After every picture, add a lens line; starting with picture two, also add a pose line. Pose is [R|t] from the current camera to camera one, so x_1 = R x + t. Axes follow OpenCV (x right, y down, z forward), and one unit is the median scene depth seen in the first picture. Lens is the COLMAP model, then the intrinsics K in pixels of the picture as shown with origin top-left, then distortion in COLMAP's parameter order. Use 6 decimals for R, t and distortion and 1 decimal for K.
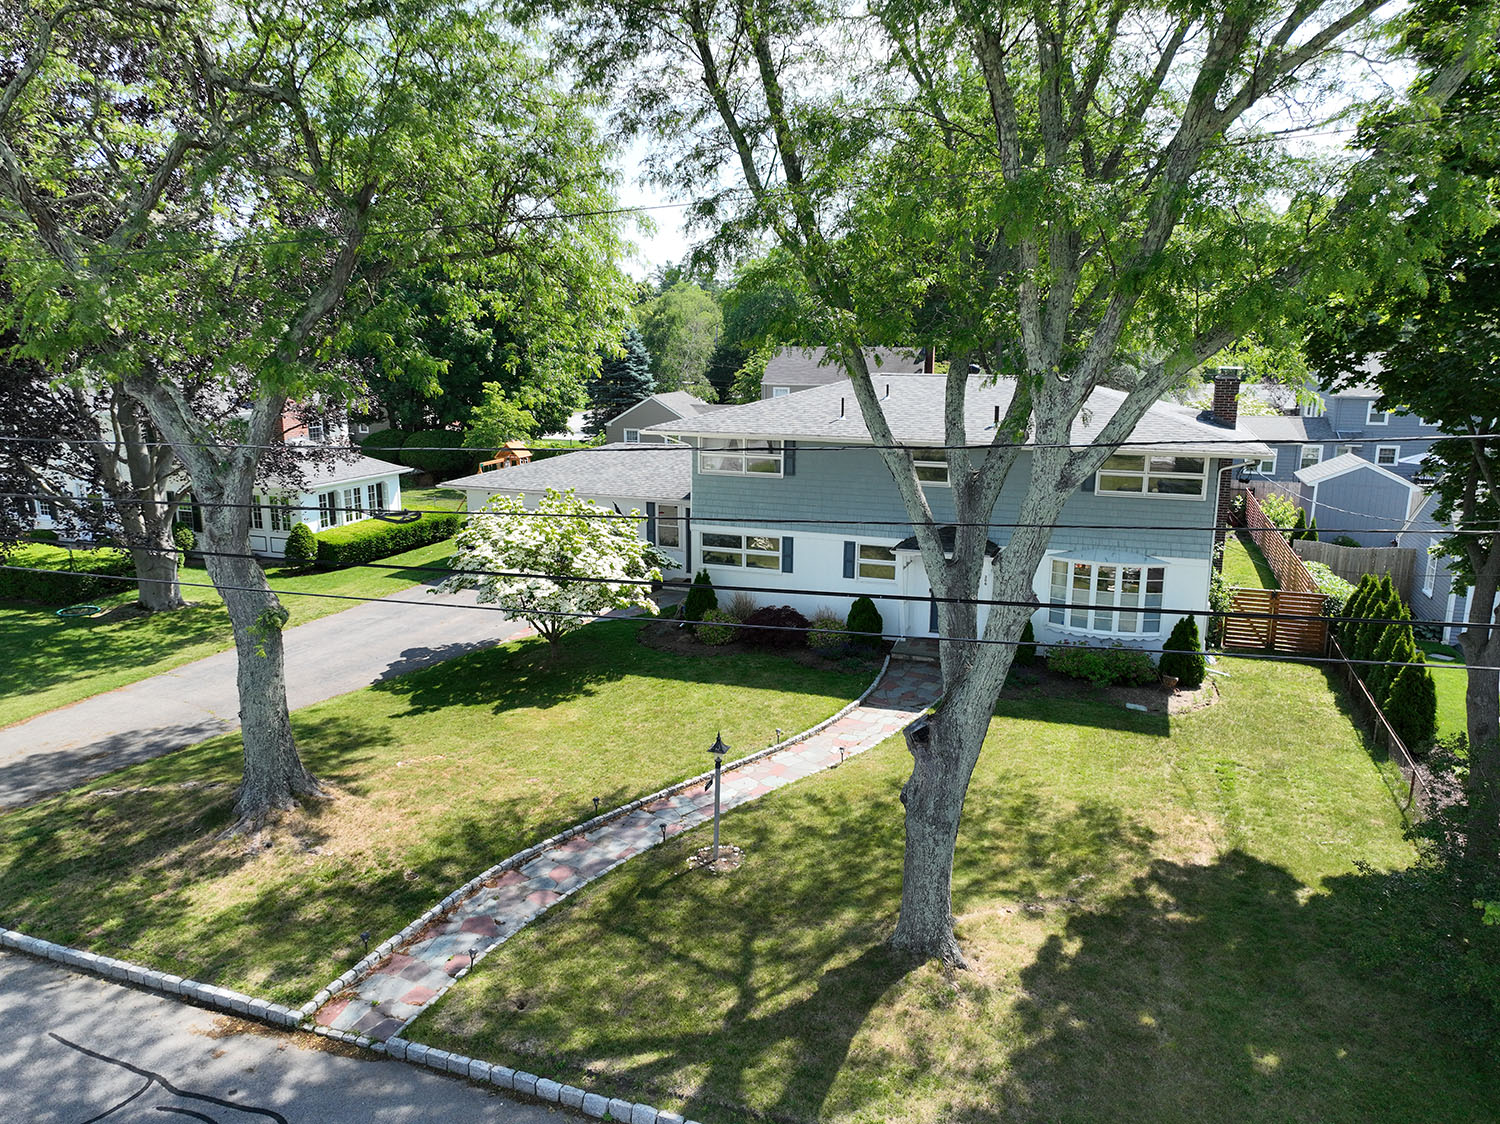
lens RADIAL K [[1053.7, 0, 758.8], [0, 1053.7, 562.0], [0, 0, 1]] dist [0.003115, 0.005499]
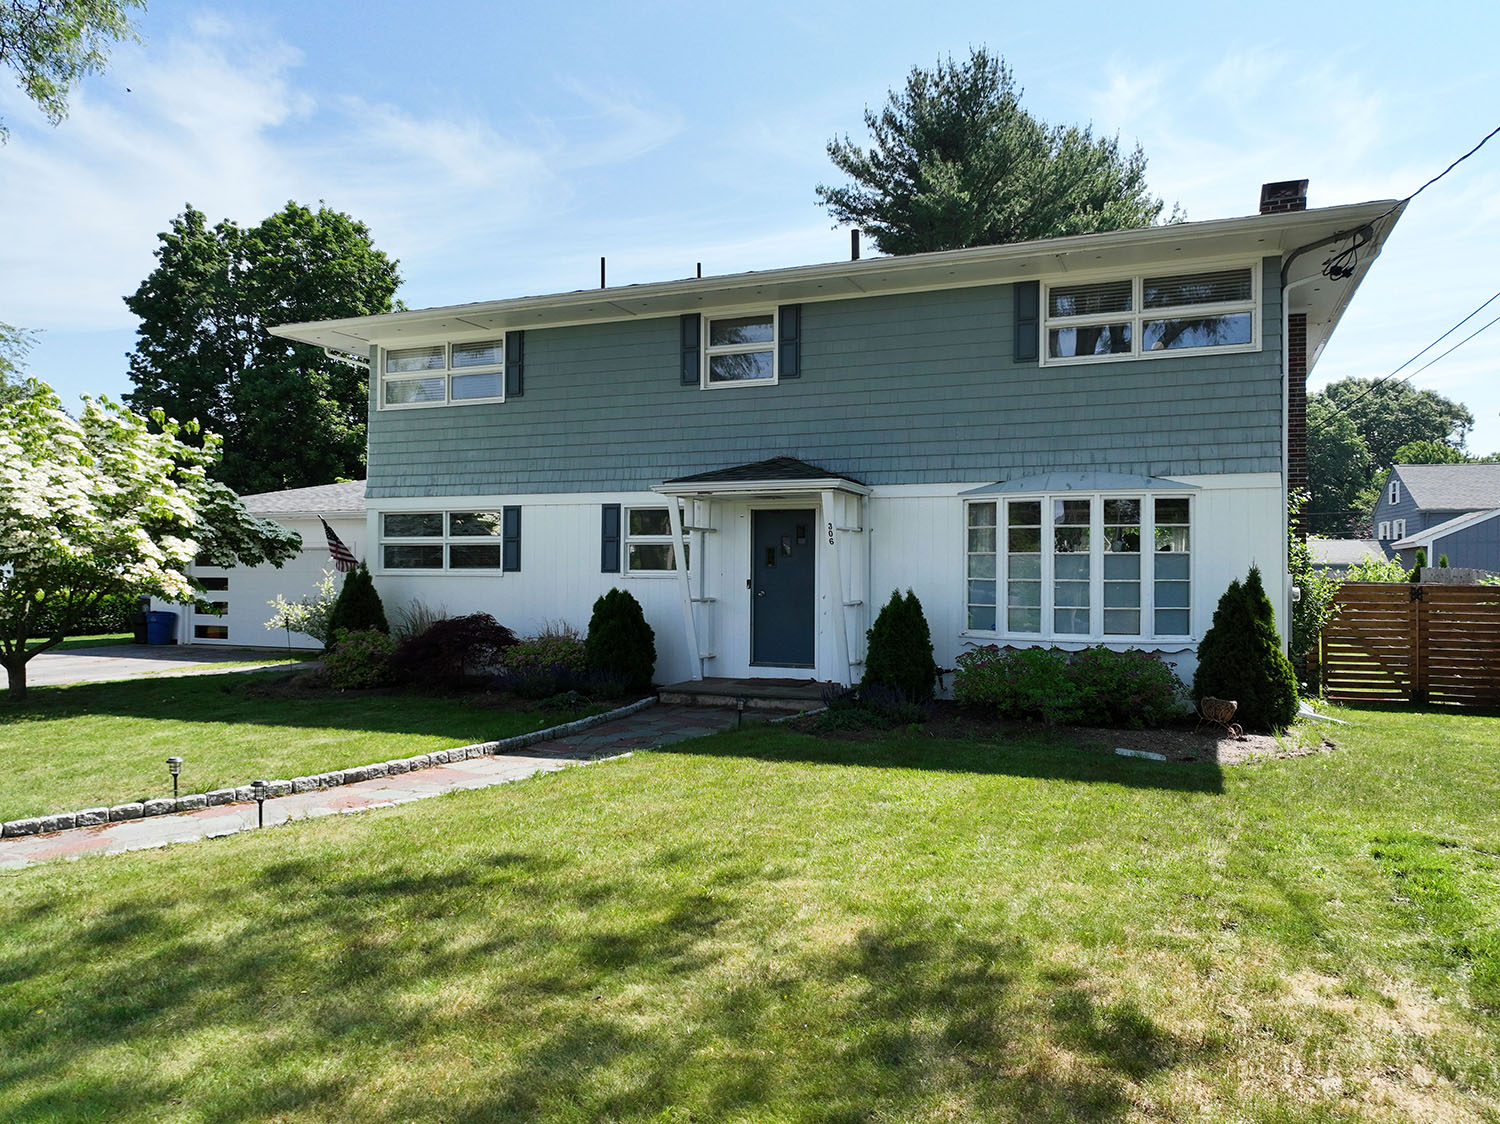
lens RADIAL K [[1053.7, 0, 758.8], [0, 1053.7, 562.0], [0, 0, 1]] dist [0.003115, 0.005499]
pose [[0.999102, -0.000781, -0.042360, 0.204731], [-0.008492, 0.975850, -0.218278, 0.142355], [0.041508, 0.218441, 0.974967, 0.518092]]
